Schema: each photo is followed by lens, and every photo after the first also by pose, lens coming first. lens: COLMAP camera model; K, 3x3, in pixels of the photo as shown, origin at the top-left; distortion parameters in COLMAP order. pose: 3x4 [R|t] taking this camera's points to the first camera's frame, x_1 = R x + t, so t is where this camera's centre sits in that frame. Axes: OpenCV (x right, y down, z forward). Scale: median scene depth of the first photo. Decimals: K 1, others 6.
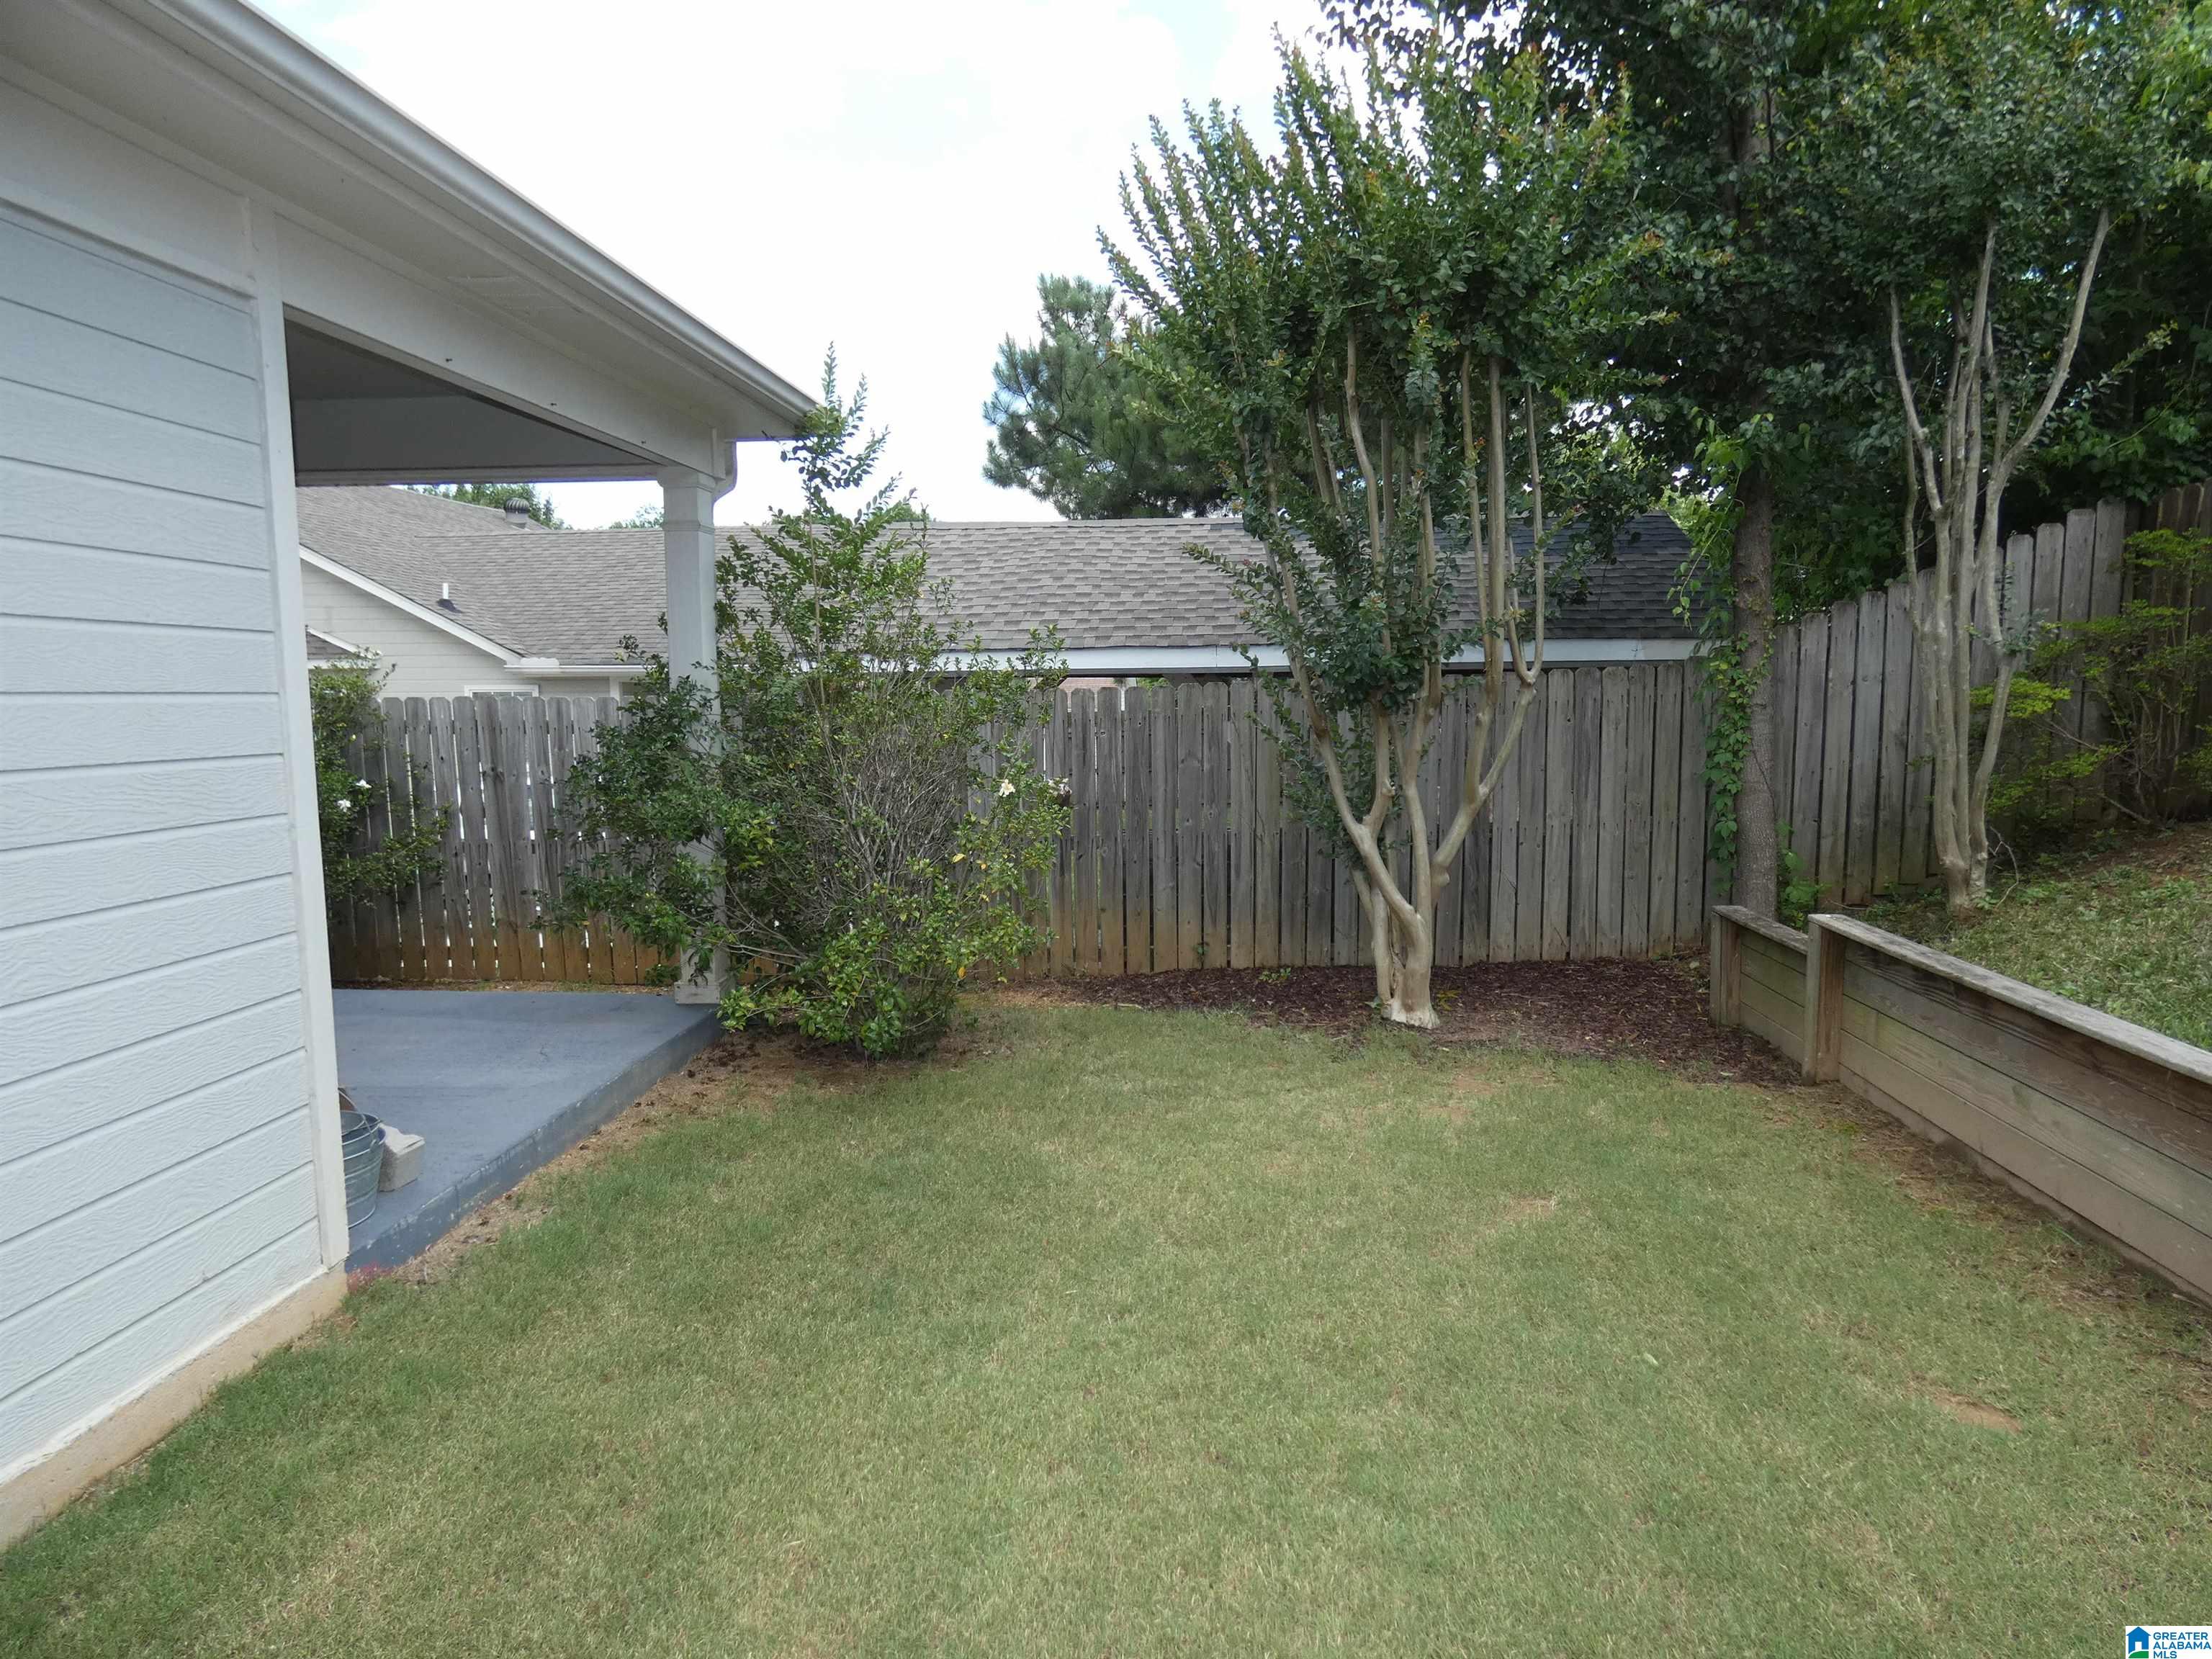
lens RADIAL K [[1283.4, 0, 1106.0], [0, 1283.4, 829.5], [0, 0, 1]] dist [-0.010004, -0.001596]
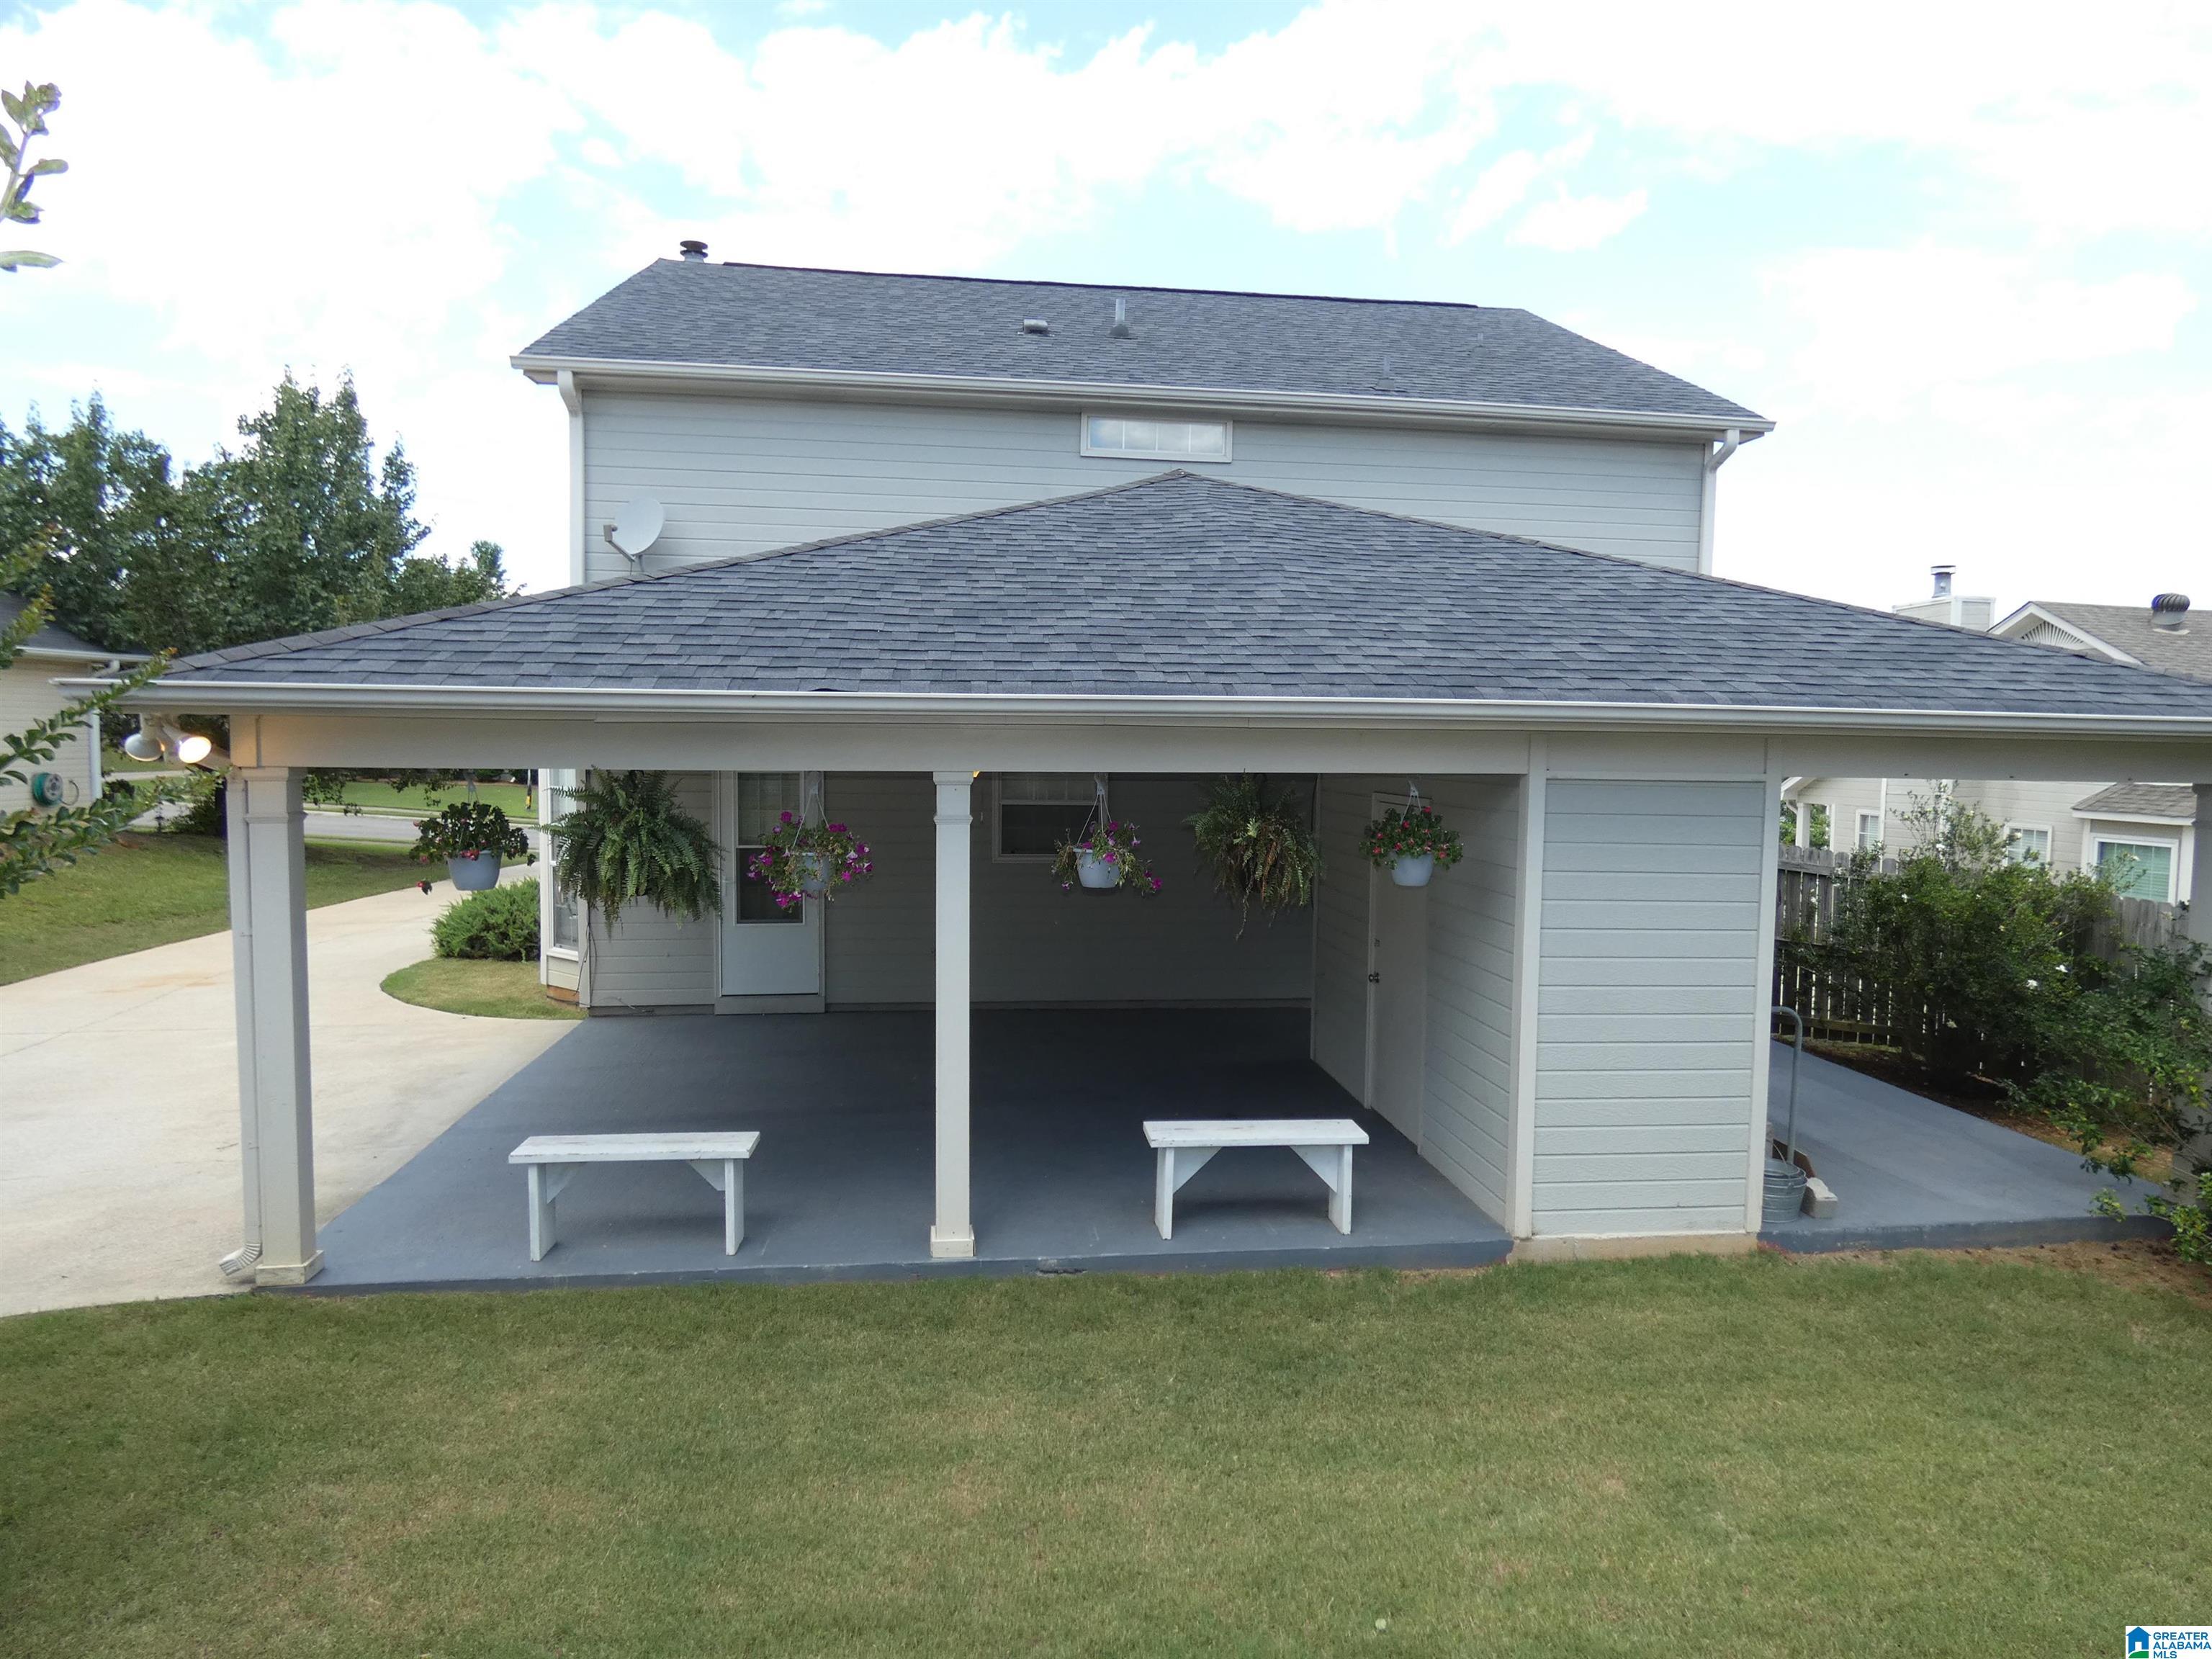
lens RADIAL K [[1335.9, 0, 1106.0], [0, 1335.9, 829.5], [0, 0, 1]] dist [-0.024332, -0.001272]
pose [[0.192025, 0.079307, -0.978180, 1.133891], [-0.122579, 0.990862, 0.056272, -0.269522], [0.973705, 0.109099, 0.199992, -0.460838]]
